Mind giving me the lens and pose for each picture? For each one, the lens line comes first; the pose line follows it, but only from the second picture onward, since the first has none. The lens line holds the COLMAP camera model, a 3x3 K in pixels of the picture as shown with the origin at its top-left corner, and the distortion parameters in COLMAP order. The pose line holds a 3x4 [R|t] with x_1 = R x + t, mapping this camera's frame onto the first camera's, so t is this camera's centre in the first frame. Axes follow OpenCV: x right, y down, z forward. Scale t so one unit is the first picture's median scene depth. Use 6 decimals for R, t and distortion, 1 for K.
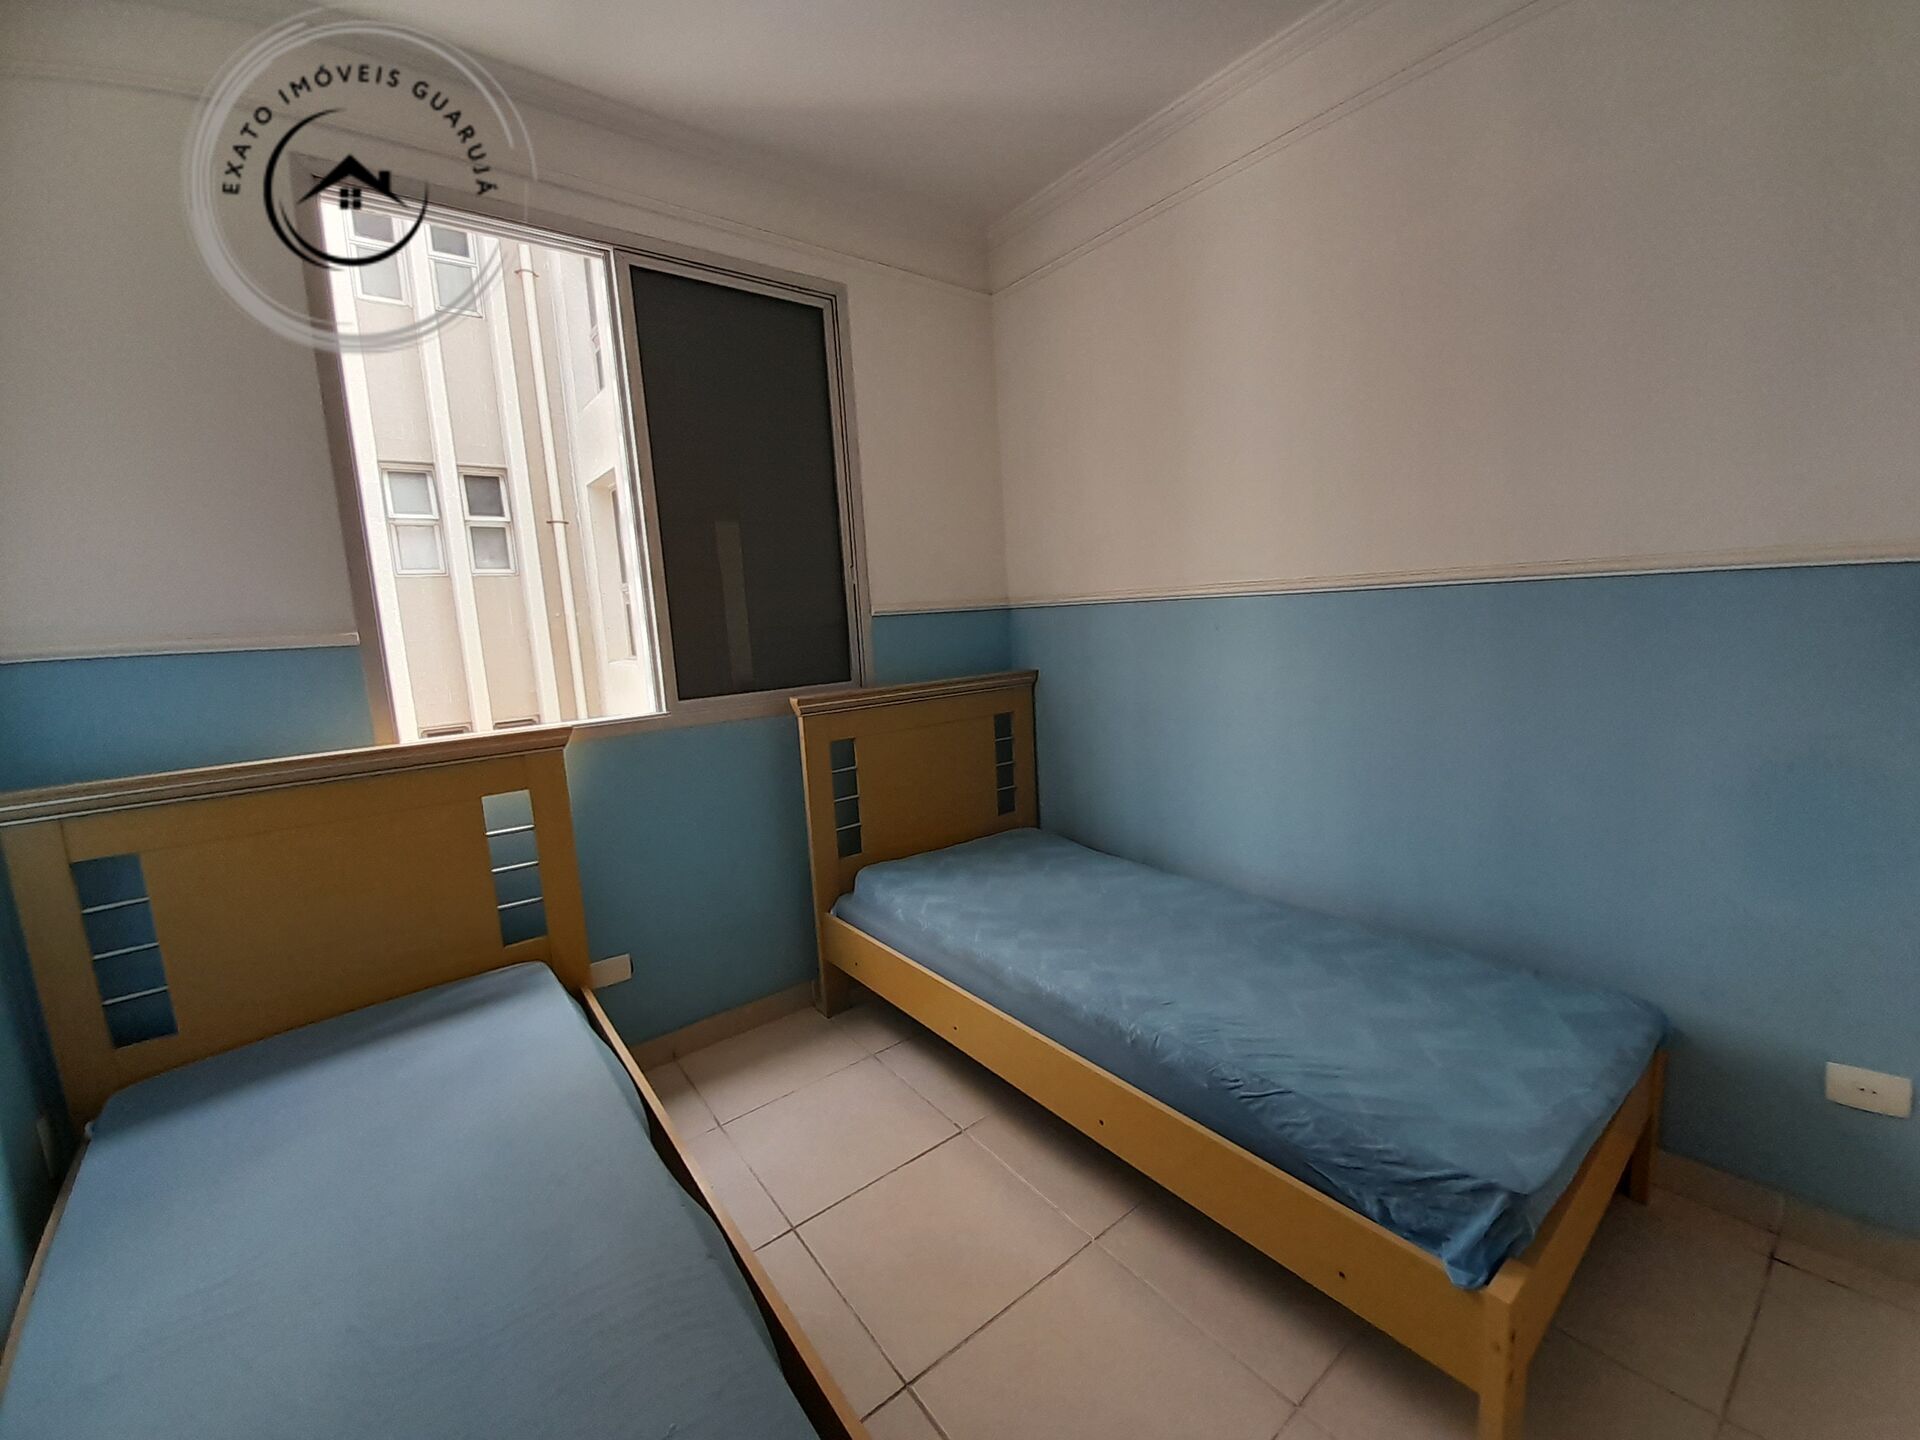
lens RADIAL K [[764.7, 0, 993.5], [0, 764.7, 709.6], [0, 0, 1]] dist [0.013849, -0.016908]
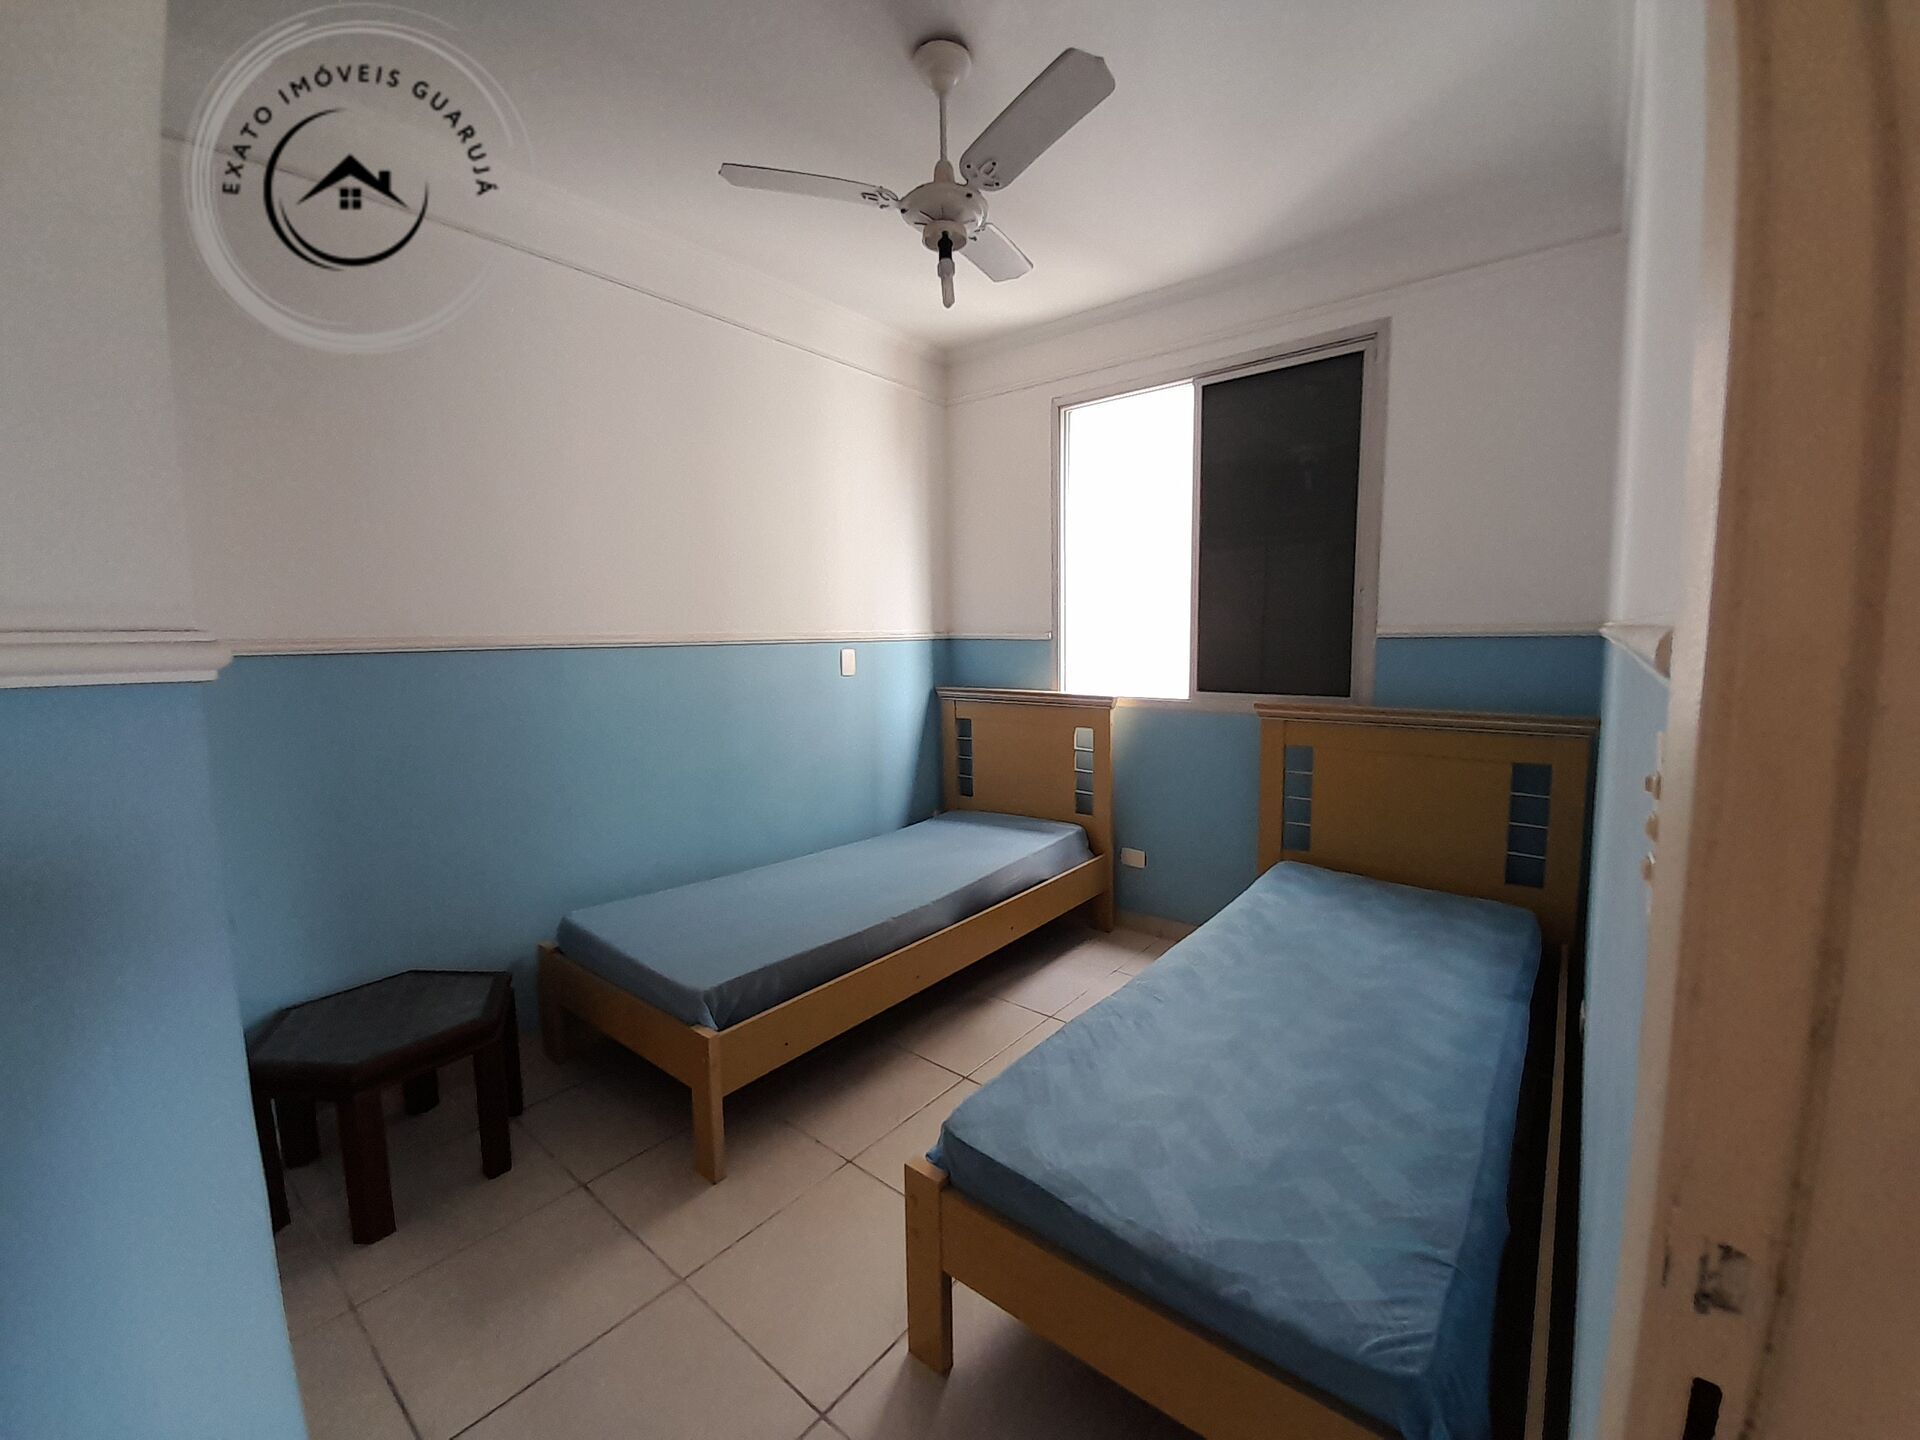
lens RADIAL K [[764.7, 0, 993.5], [0, 764.7, 709.6], [0, 0, 1]] dist [0.013849, -0.016908]
pose [[0.214494, 0.148345, -0.965394, 0.774899], [-0.120730, 0.984846, 0.124510, -0.098116], [0.969235, 0.089846, 0.229154, 0.295060]]
